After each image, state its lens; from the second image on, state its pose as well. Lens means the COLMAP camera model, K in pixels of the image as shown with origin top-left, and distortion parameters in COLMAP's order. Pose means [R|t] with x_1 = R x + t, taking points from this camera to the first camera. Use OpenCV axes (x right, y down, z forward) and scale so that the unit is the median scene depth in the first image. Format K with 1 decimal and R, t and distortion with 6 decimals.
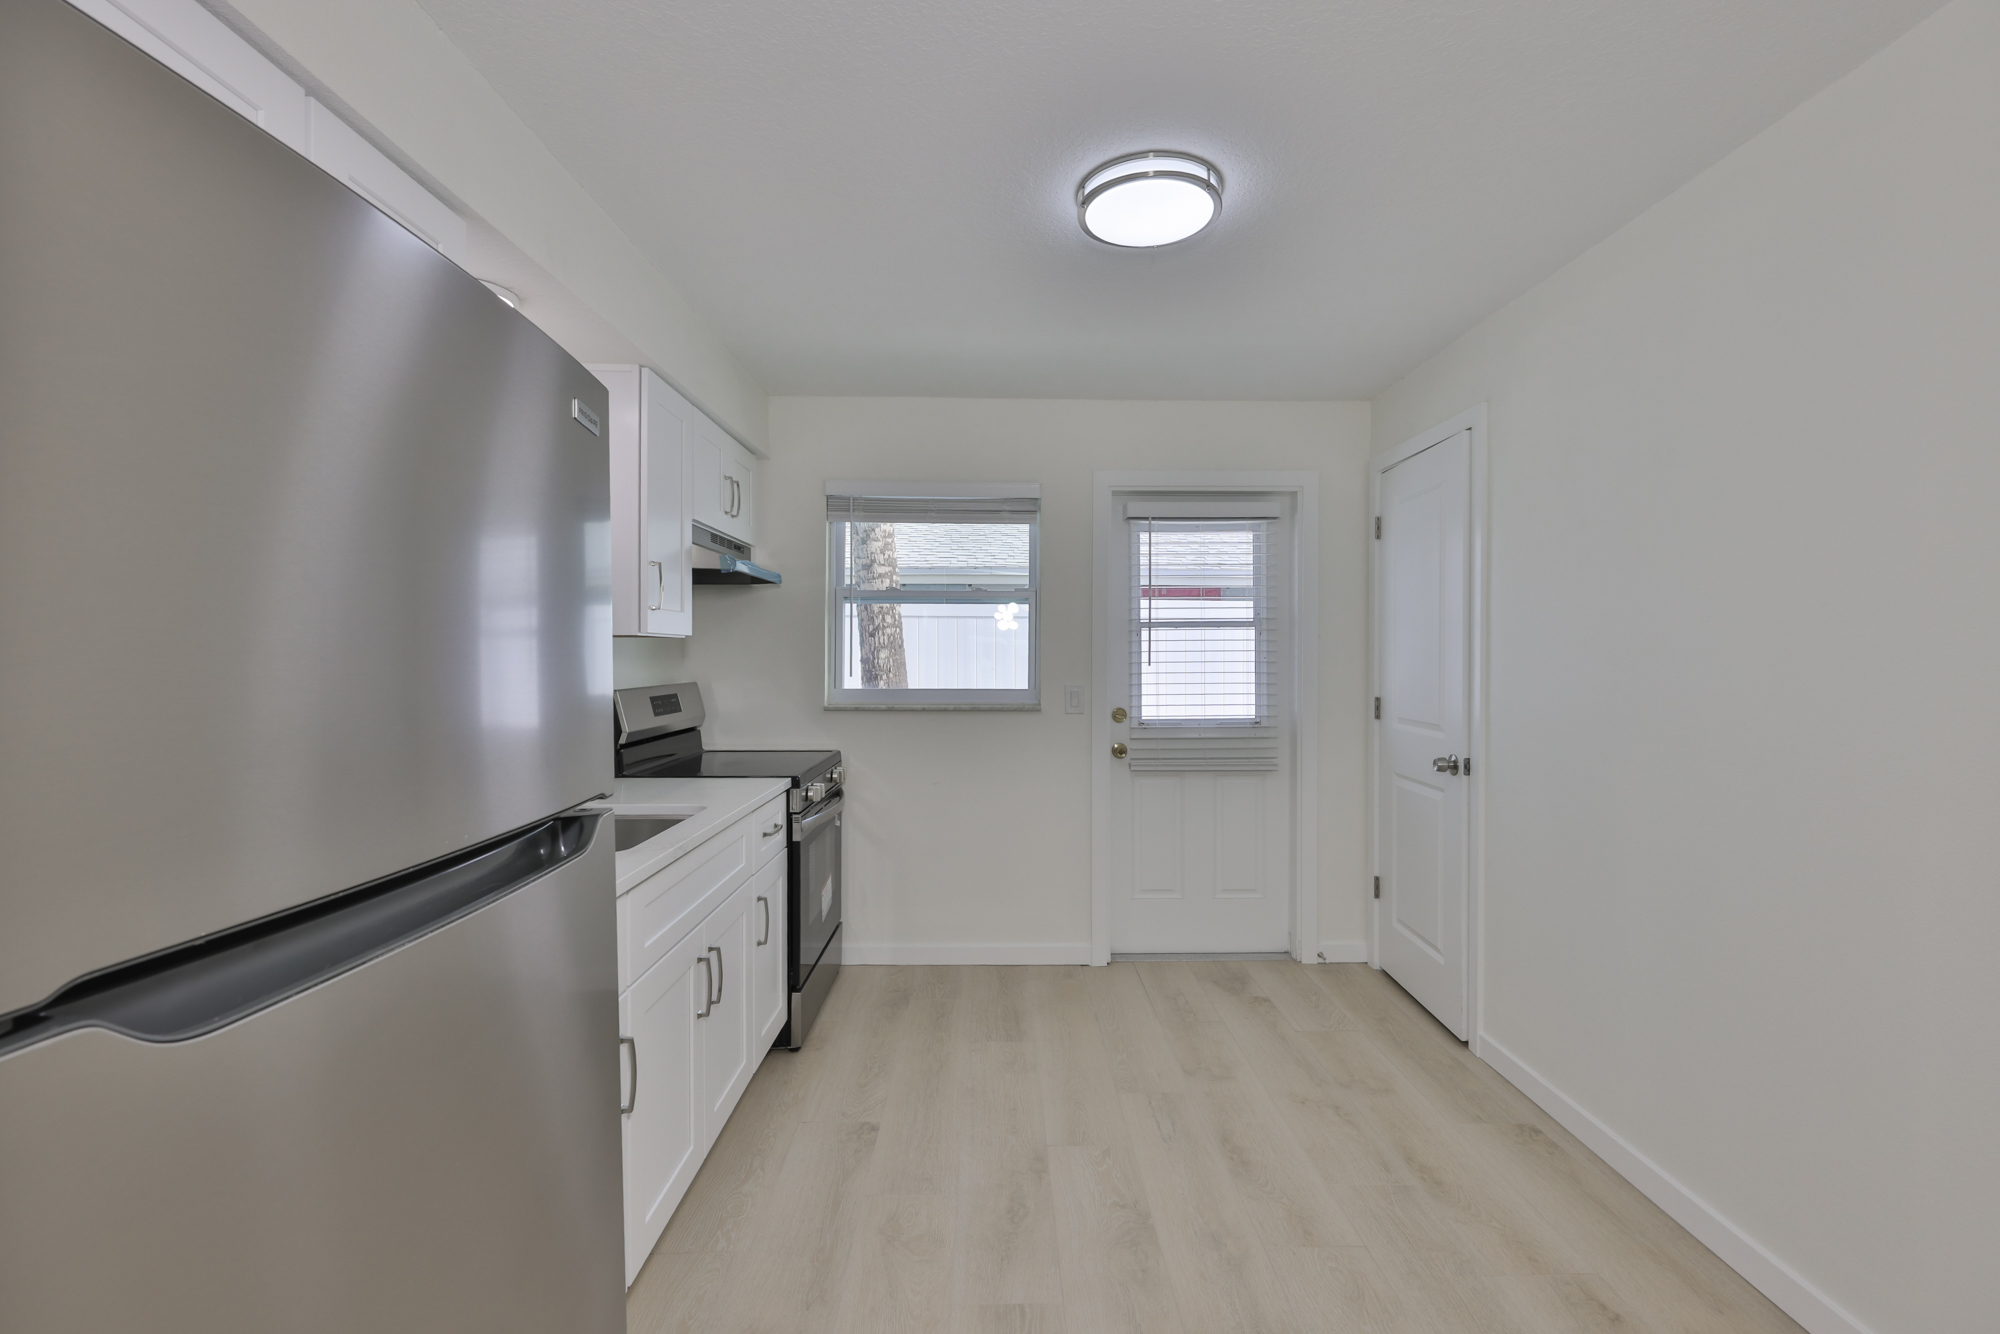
lens RADIAL K [[885.7, 0, 1014.7], [0, 885.7, 660.5], [0, 0, 1]] dist [0.007478, -0.000299]
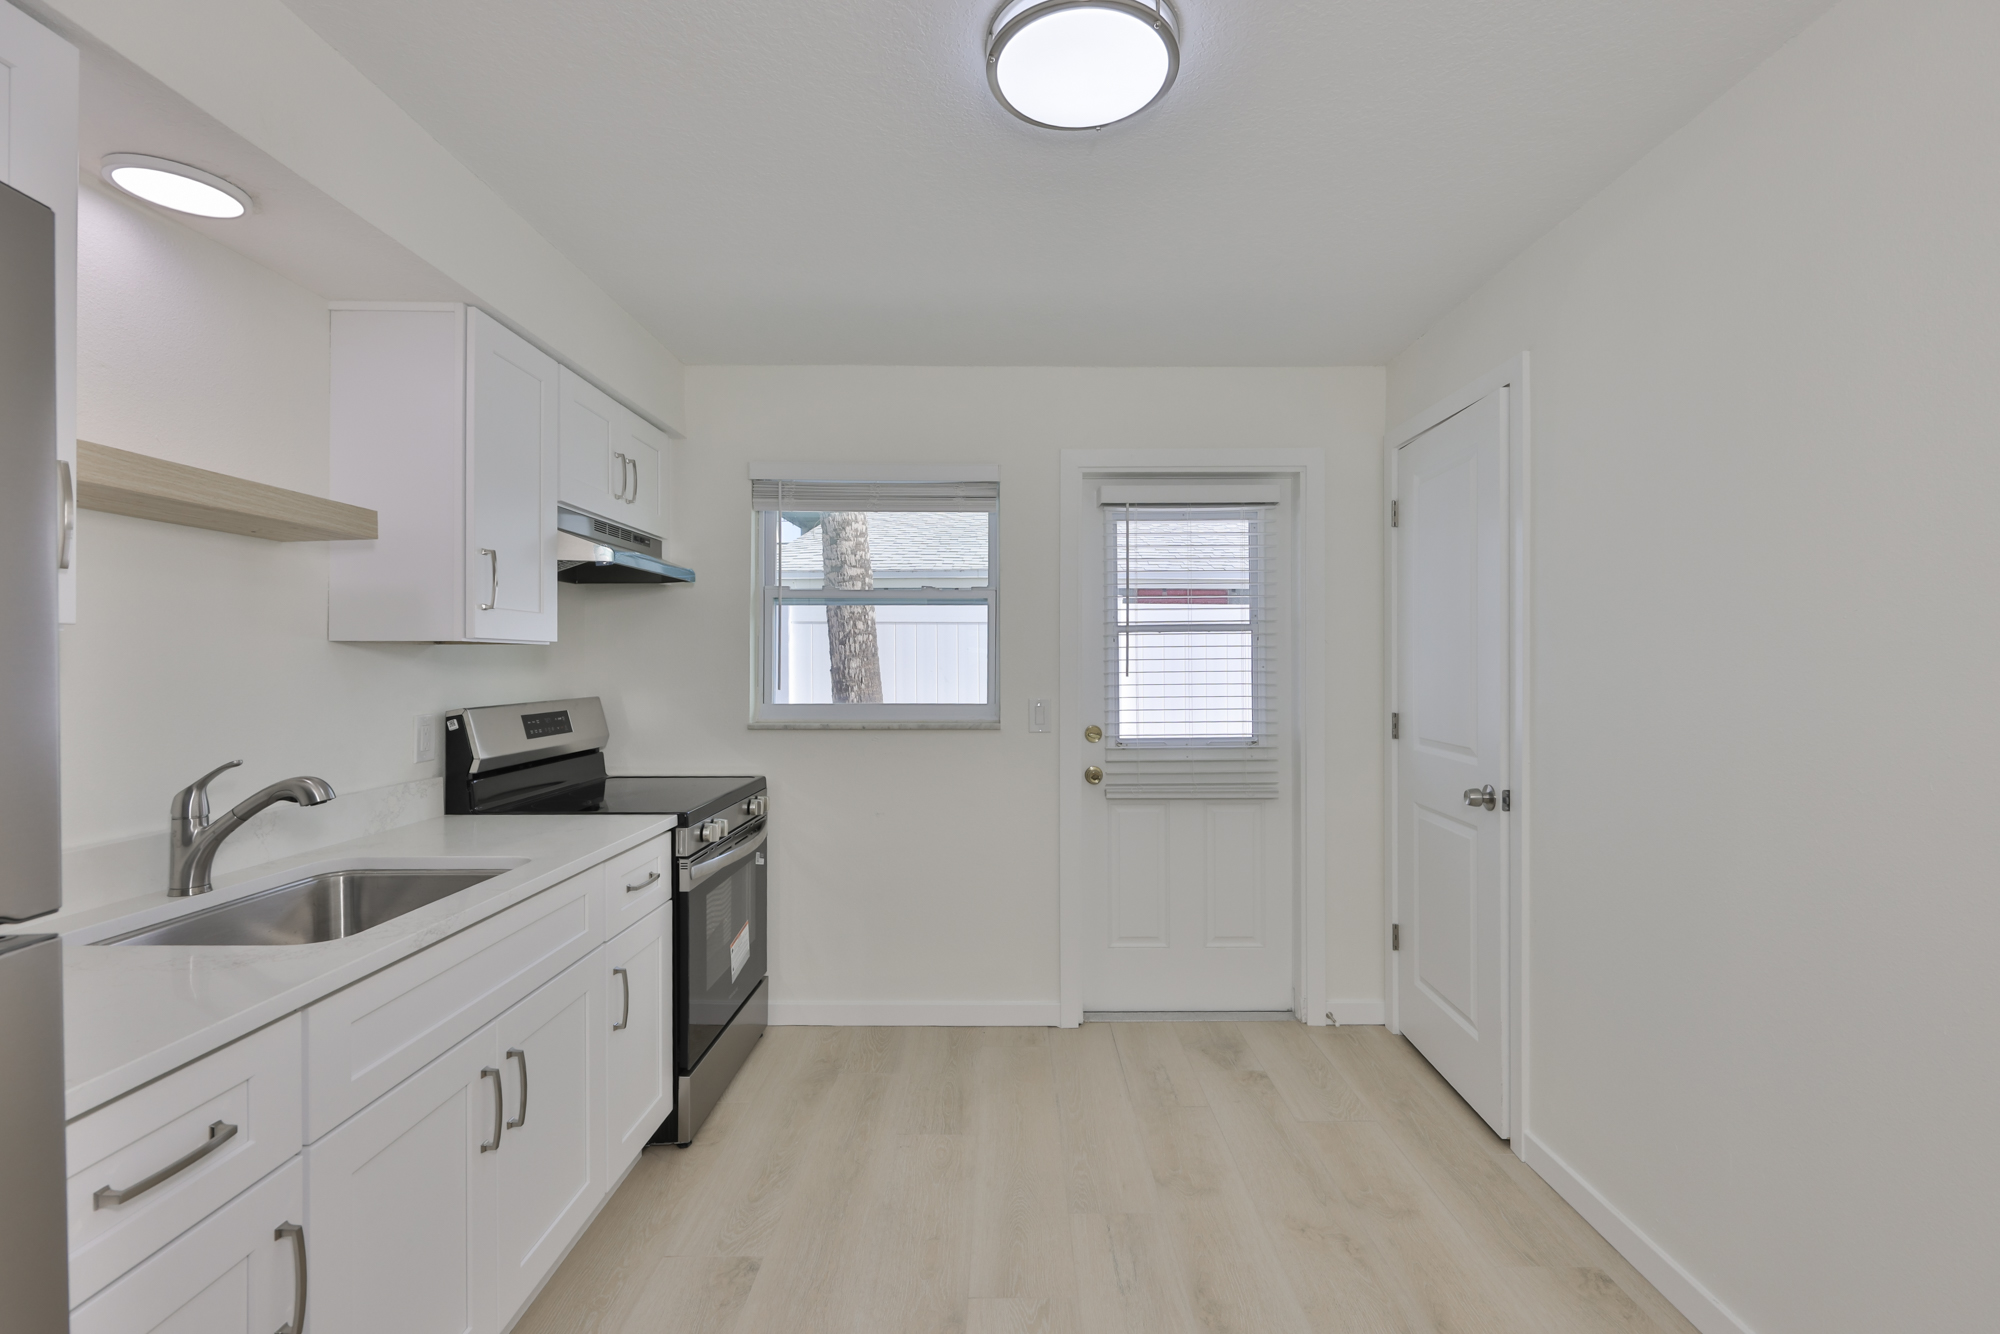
lens RADIAL K [[885.7, 0, 1013.2], [0, 885.7, 664.1], [0, 0, 1]] dist [0.007478, -0.000299]
pose [[0.999825, -0.002182, -0.018583, 0.060838], [0.002080, 0.999983, -0.005518, -0.001710], [0.018595, 0.005479, 0.999812, 0.147908]]
